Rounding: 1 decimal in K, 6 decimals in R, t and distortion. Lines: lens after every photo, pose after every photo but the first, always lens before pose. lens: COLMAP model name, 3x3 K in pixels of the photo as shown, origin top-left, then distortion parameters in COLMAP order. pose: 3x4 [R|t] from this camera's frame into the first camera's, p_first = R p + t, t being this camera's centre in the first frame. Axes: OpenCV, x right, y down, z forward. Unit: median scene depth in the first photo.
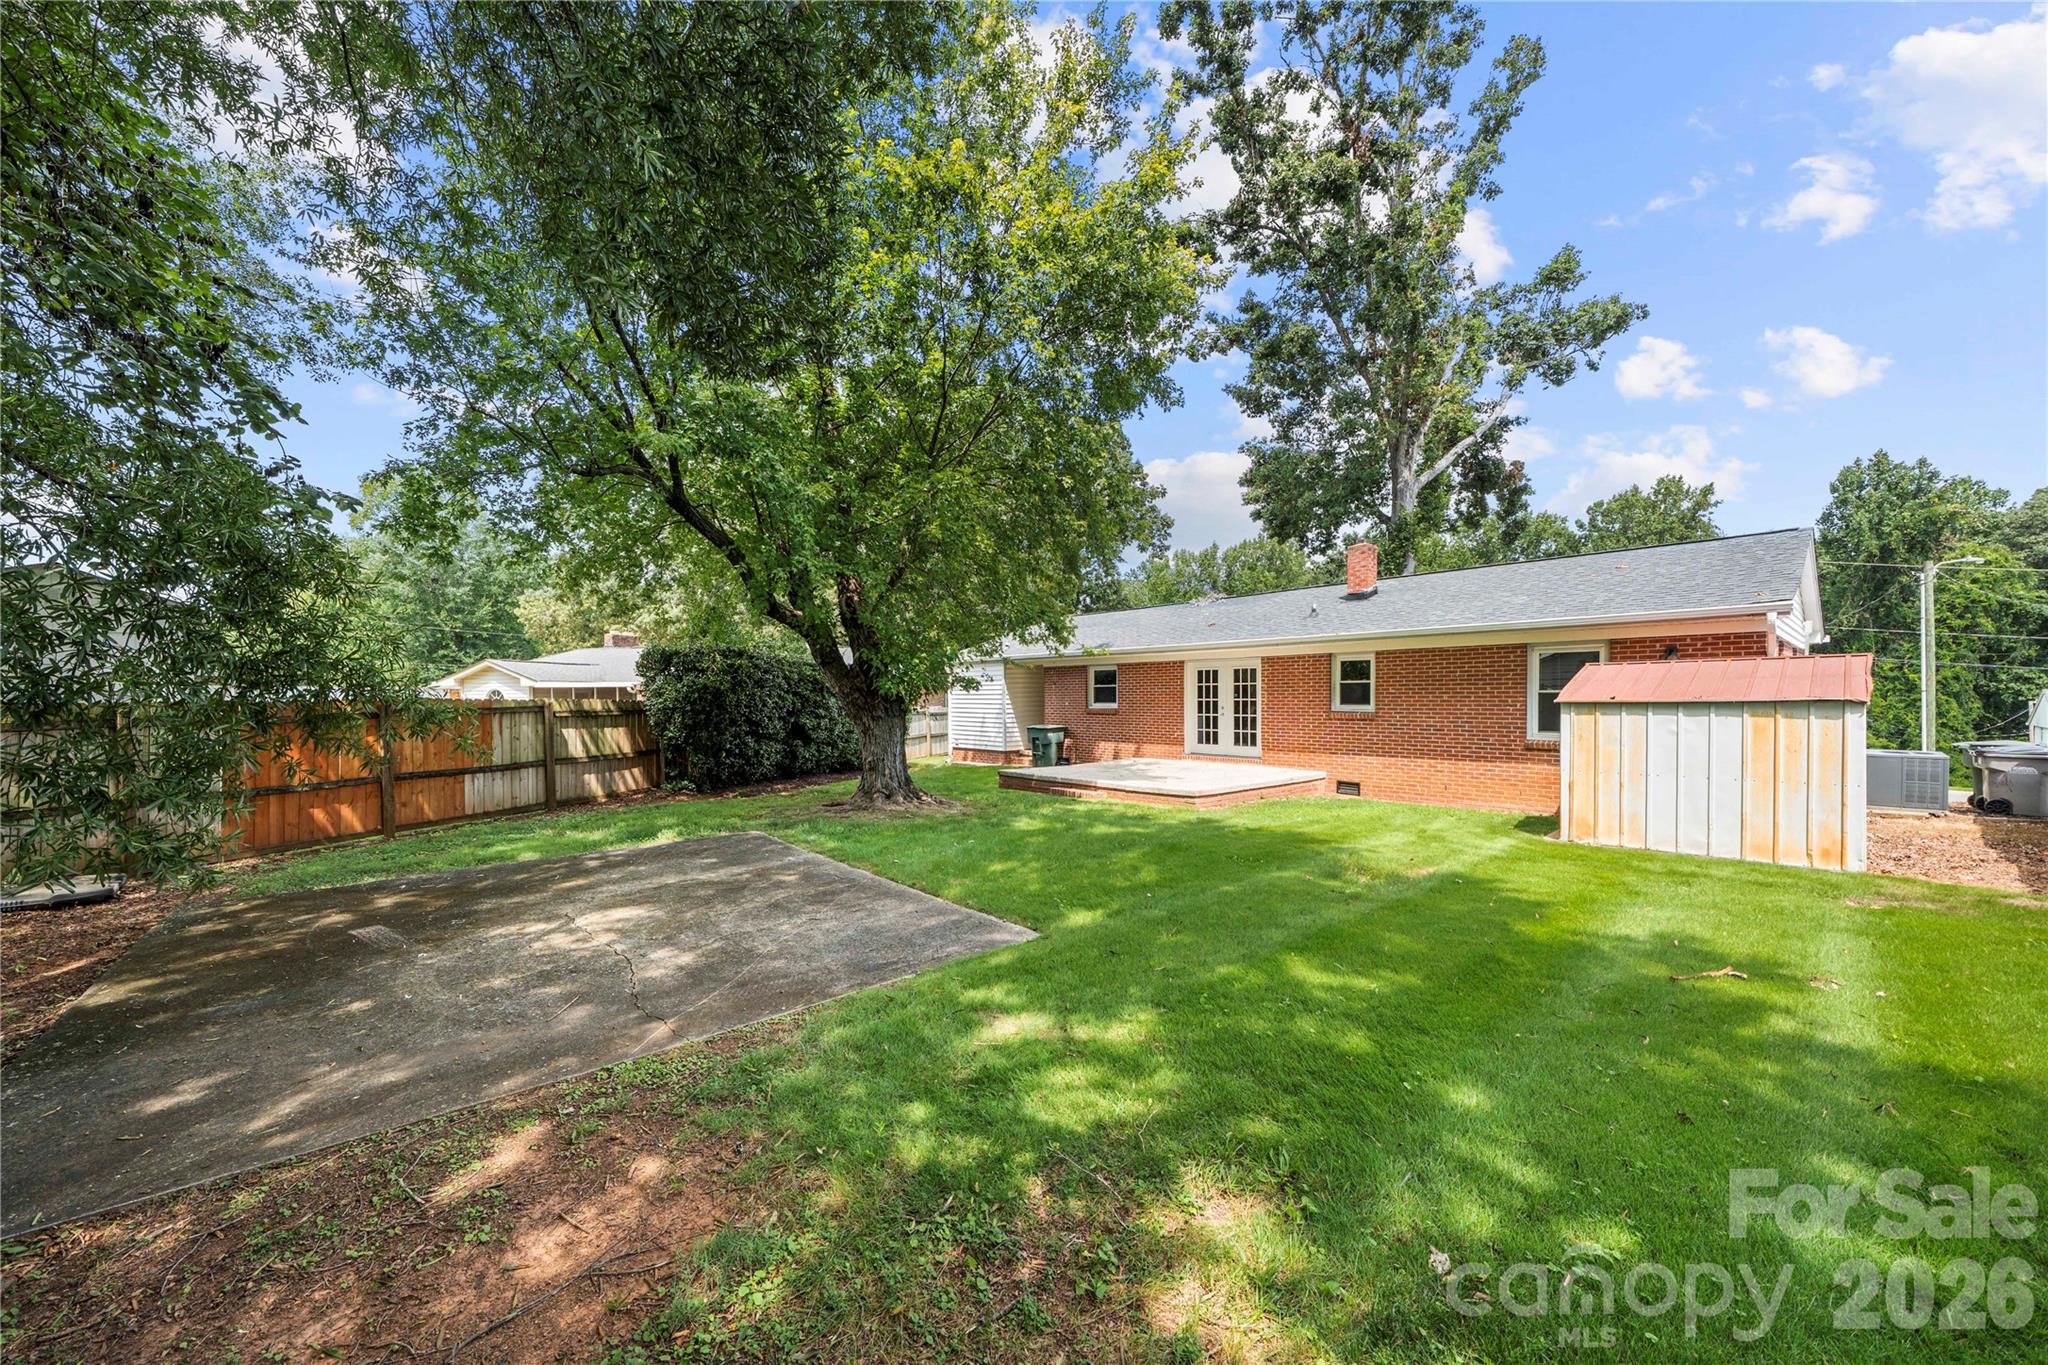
lens RADIAL K [[733.8, 0, 1020.7], [0, 733.8, 709.7], [0, 0, 1]] dist [-0.000232, -0.000029]
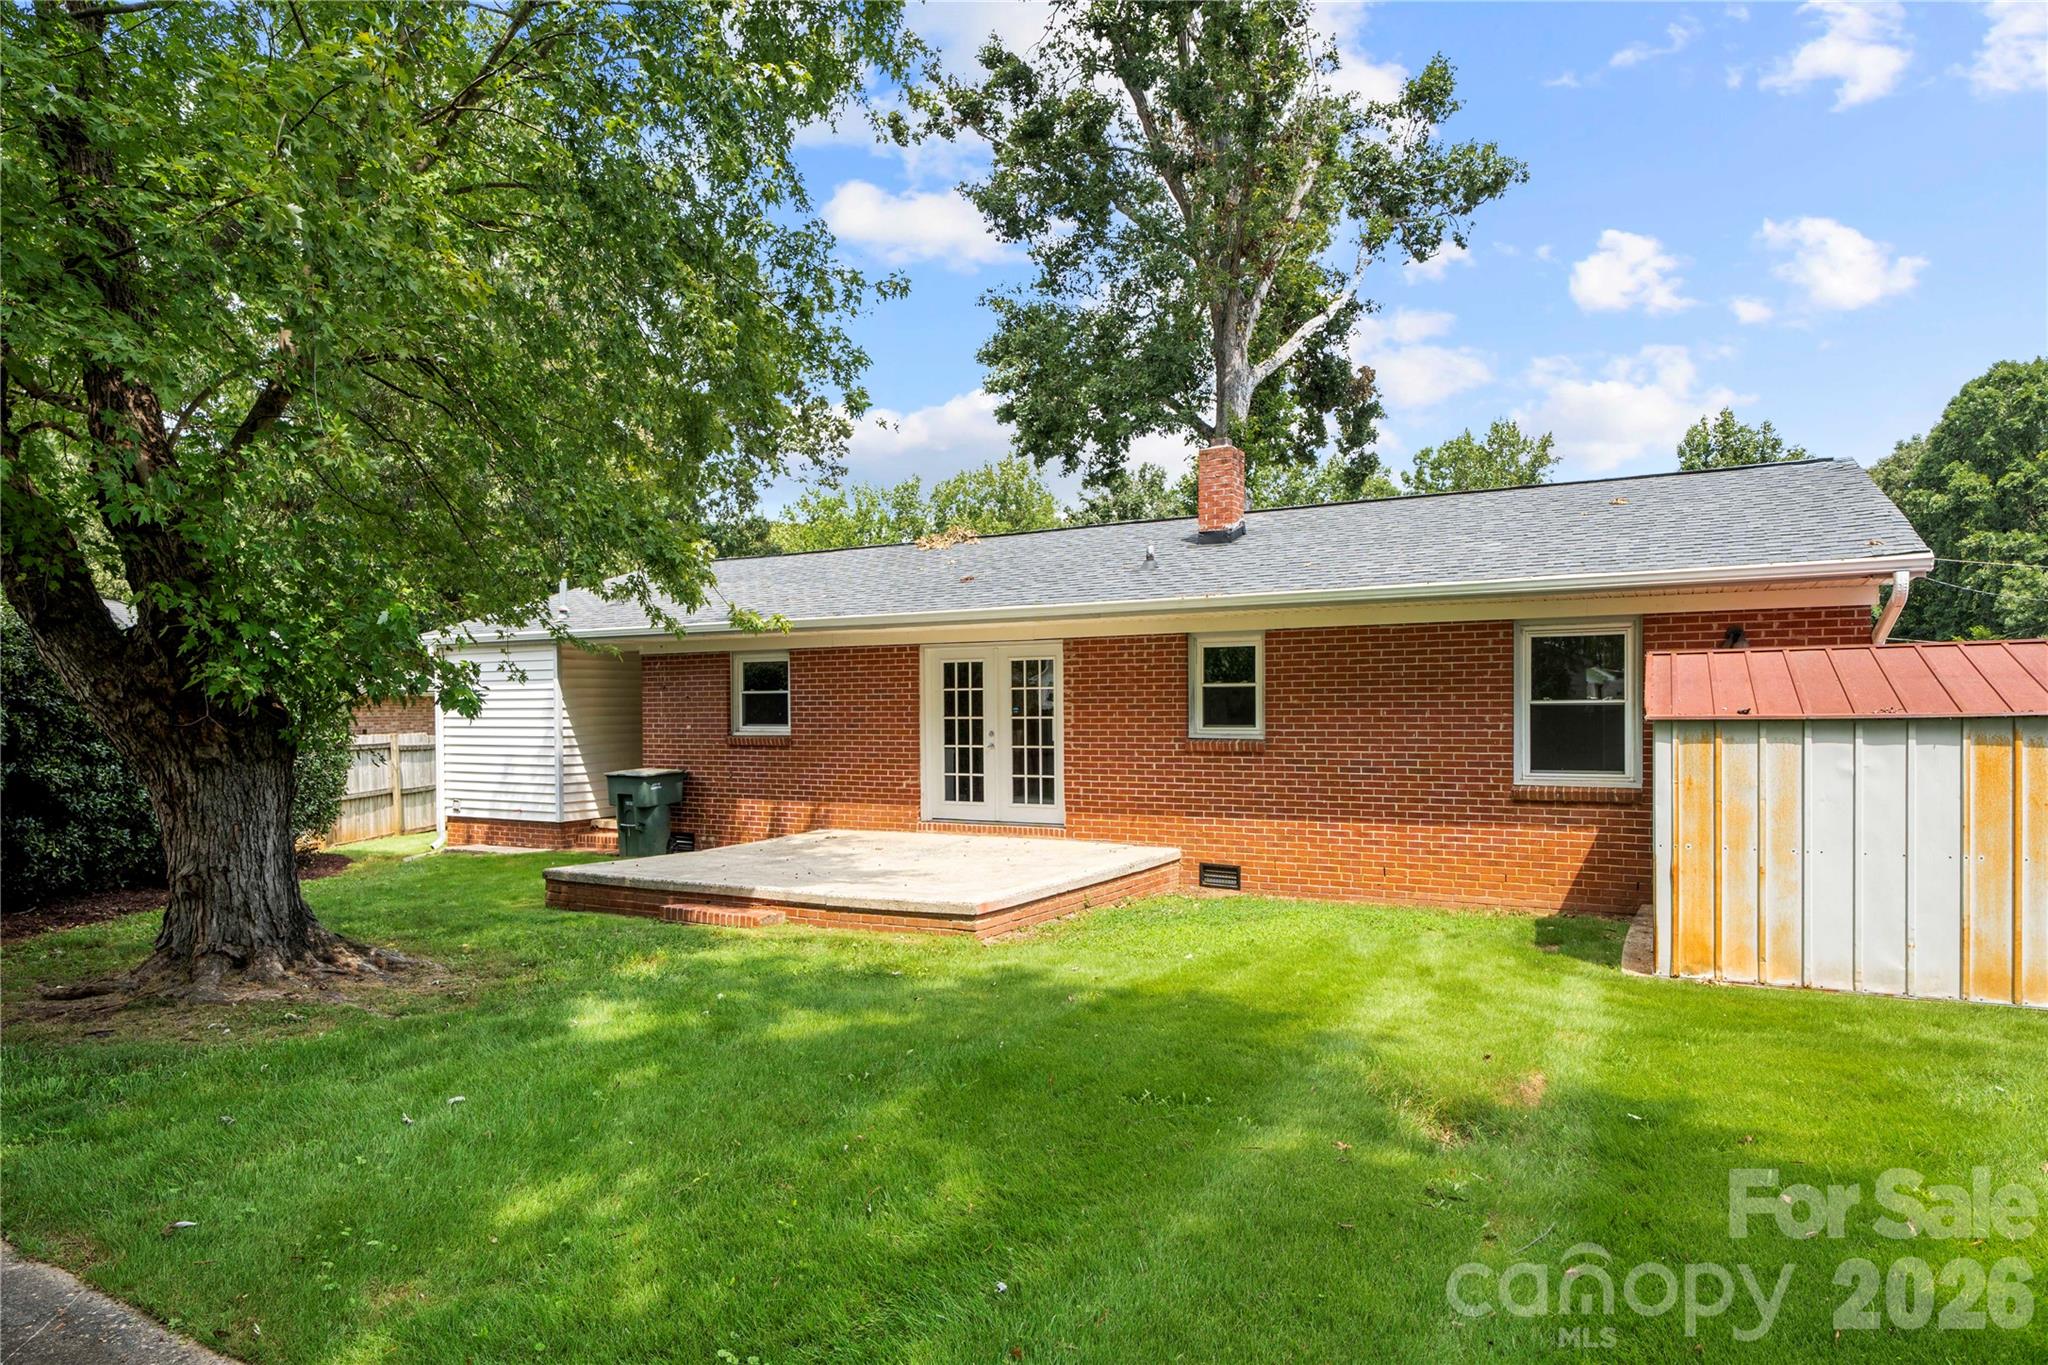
lens RADIAL K [[1194.3, 0, 1025.2], [0, 1194.3, 742.6], [0, 0, 1]] dist [0.003161, -0.029691]
pose [[0.939869, -0.008775, 0.341421, -0.000129], [0.006964, 0.999954, 0.006531, -0.000993], [-0.341463, -0.003761, 0.939888, 0.131689]]
